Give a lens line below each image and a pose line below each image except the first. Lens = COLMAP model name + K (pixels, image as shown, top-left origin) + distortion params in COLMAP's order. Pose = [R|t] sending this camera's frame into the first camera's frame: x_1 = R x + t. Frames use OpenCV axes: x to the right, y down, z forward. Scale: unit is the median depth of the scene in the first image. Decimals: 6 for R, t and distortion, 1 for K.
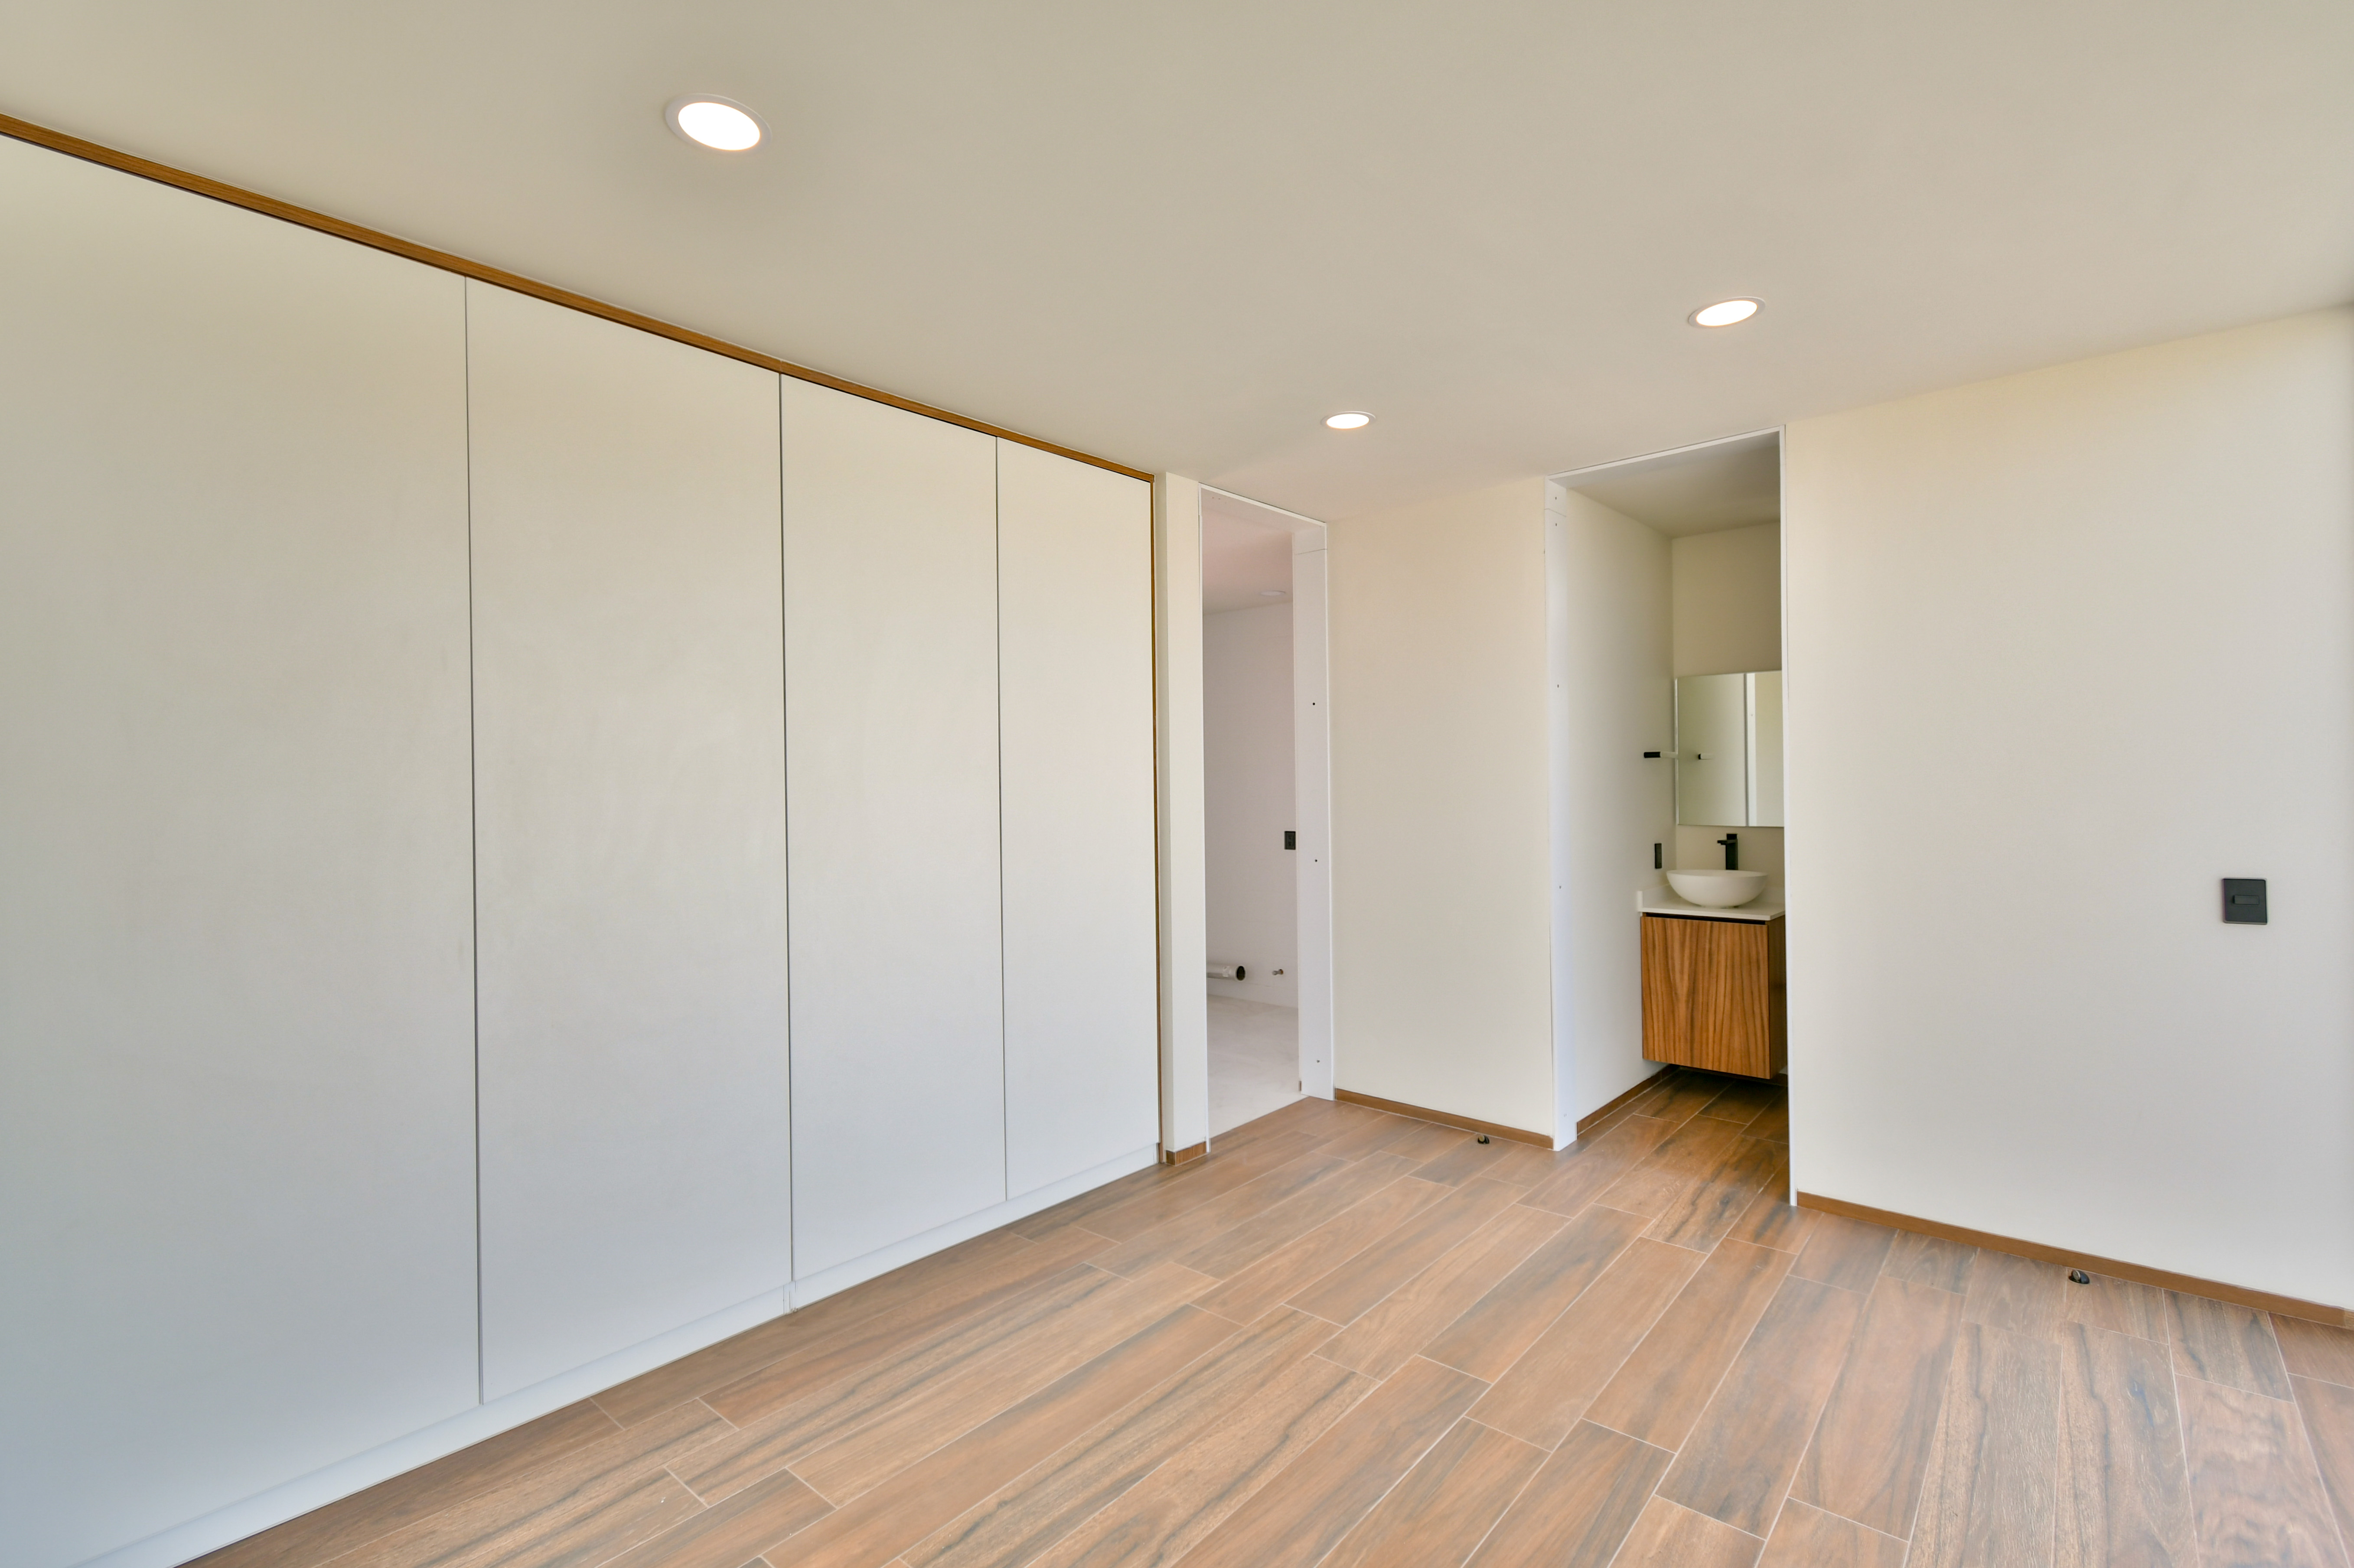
lens RADIAL K [[1054.8, 0, 1177.0], [0, 1054.8, 784.0], [0, 0, 1]] dist [0.013148, -0.007838]
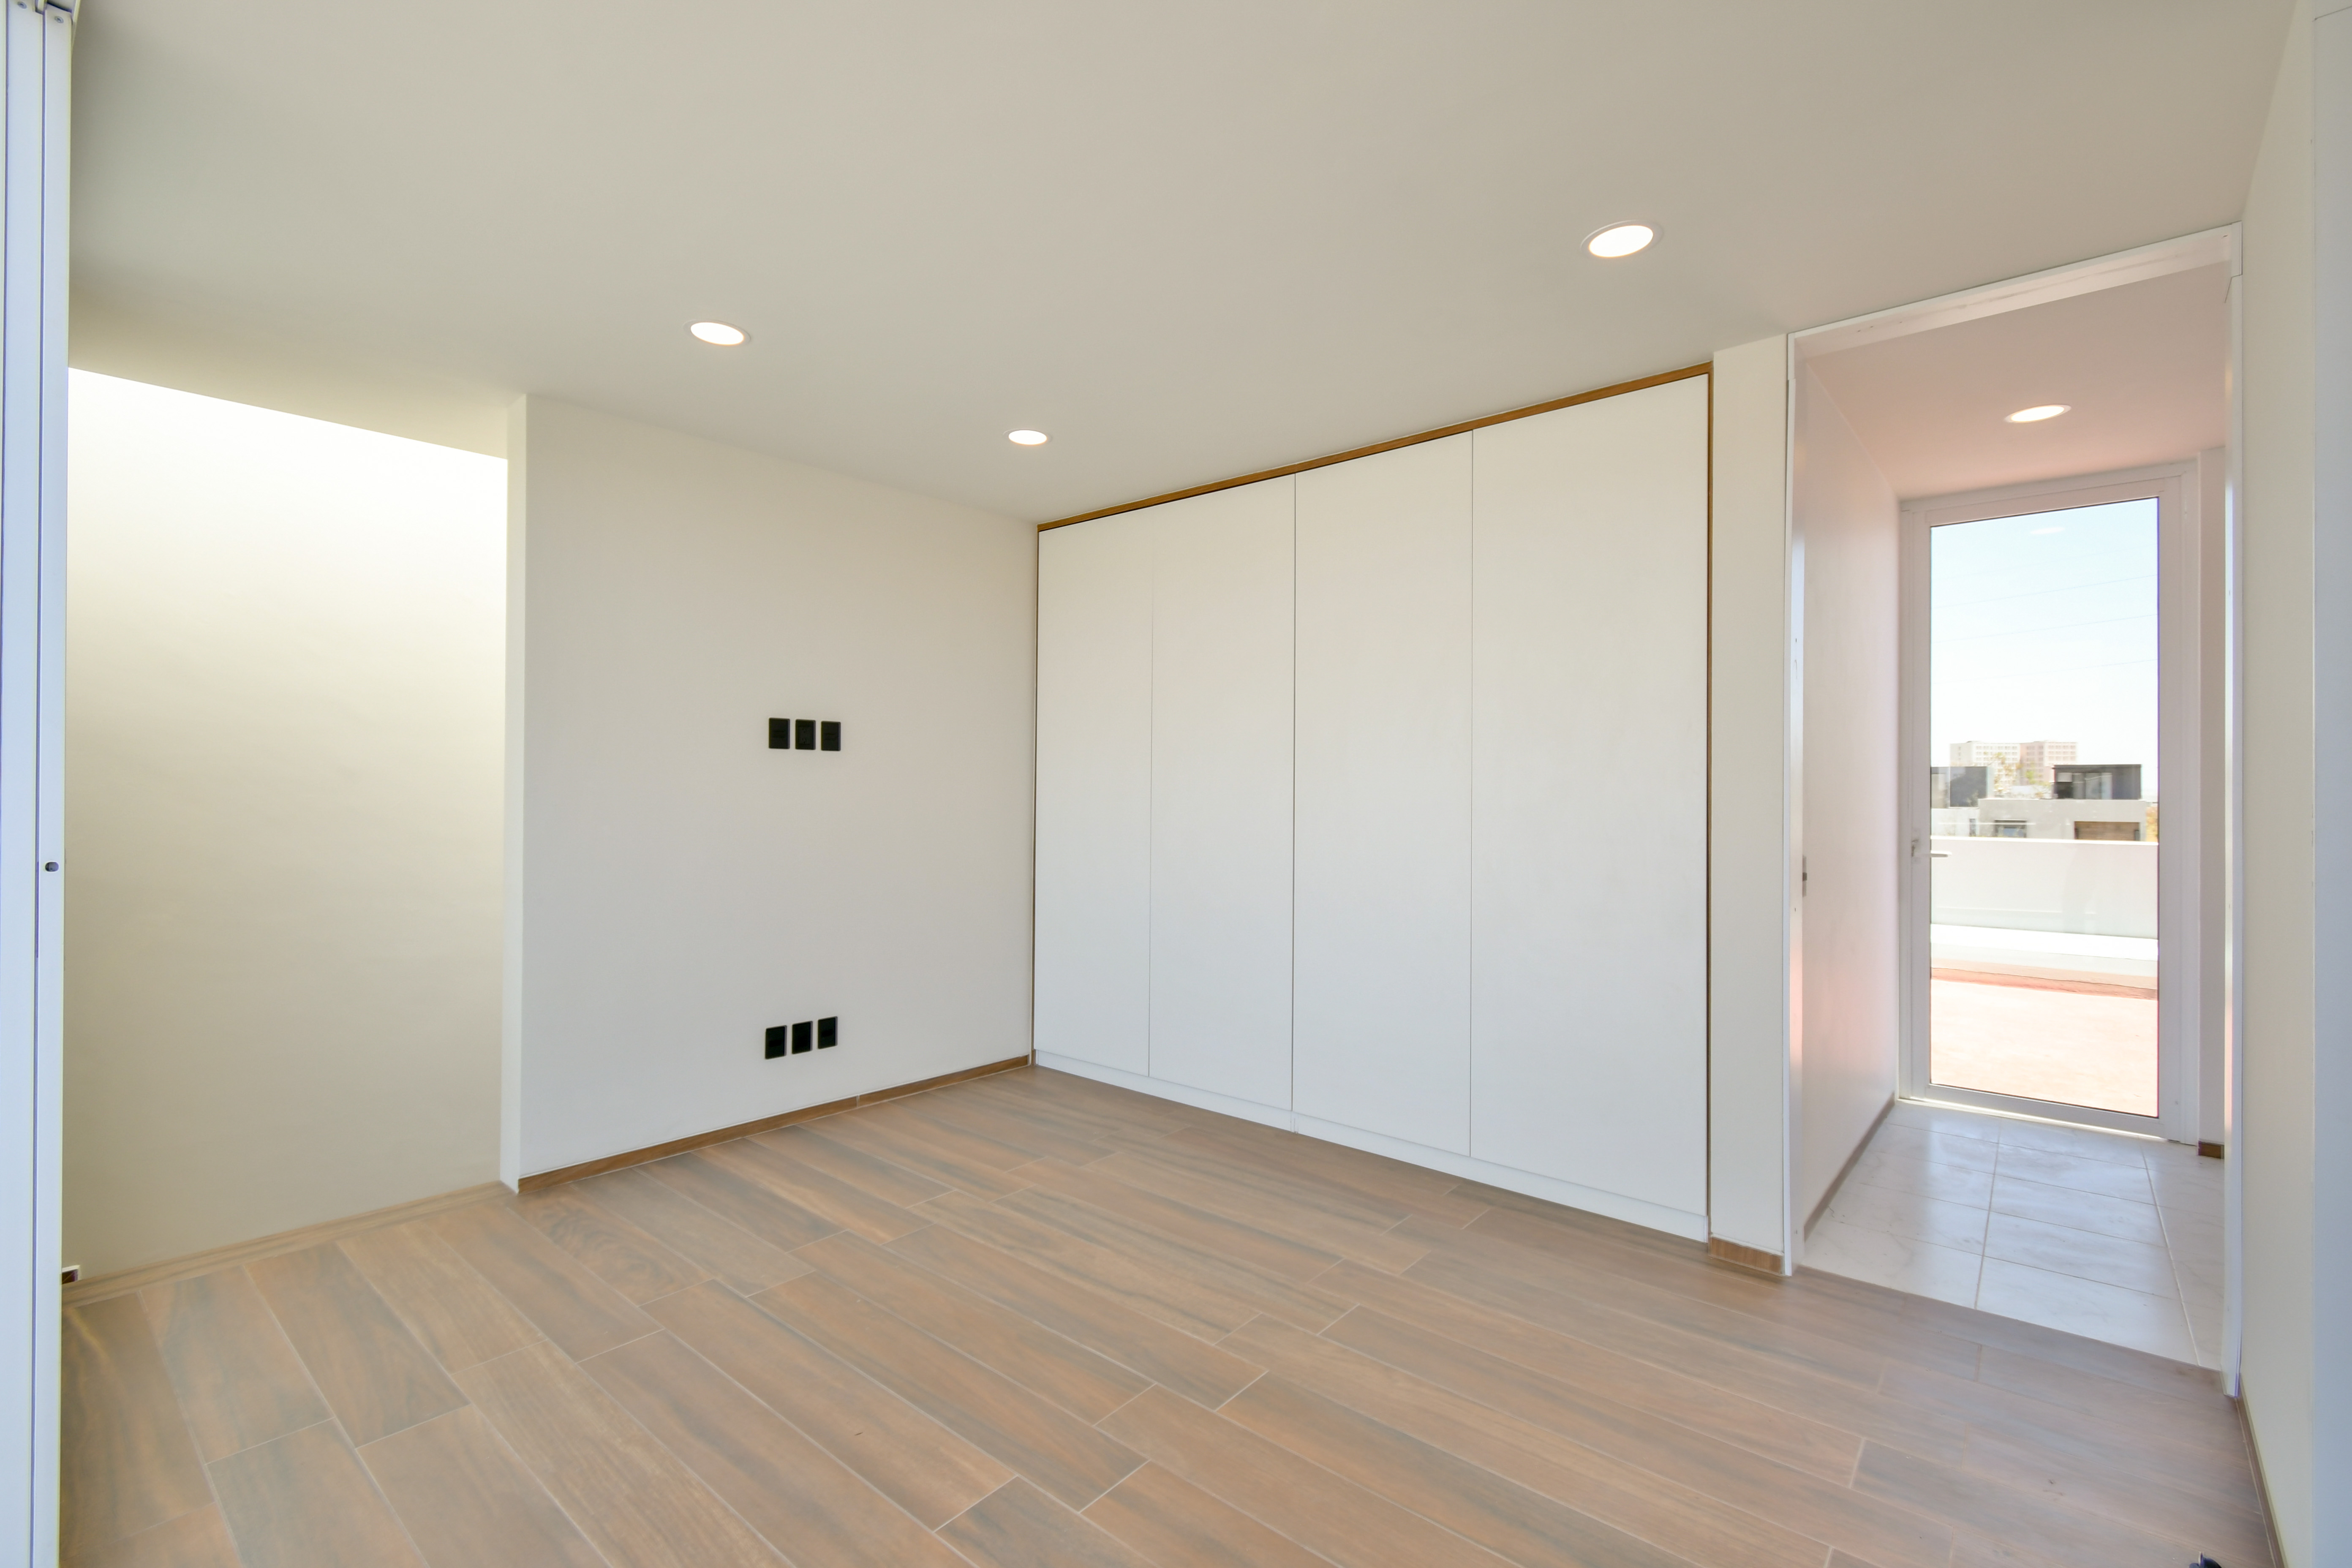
lens RADIAL K [[1054.0, 0, 1176.0], [0, 1054.0, 784.0], [0, 0, 1]] dist [0.013148, -0.007838]
pose [[-0.002581, 0.005518, -0.999981, 1.125639], [-0.001753, 0.999983, 0.005523, 0.028711], [0.999995, 0.001767, -0.002572, 0.915428]]
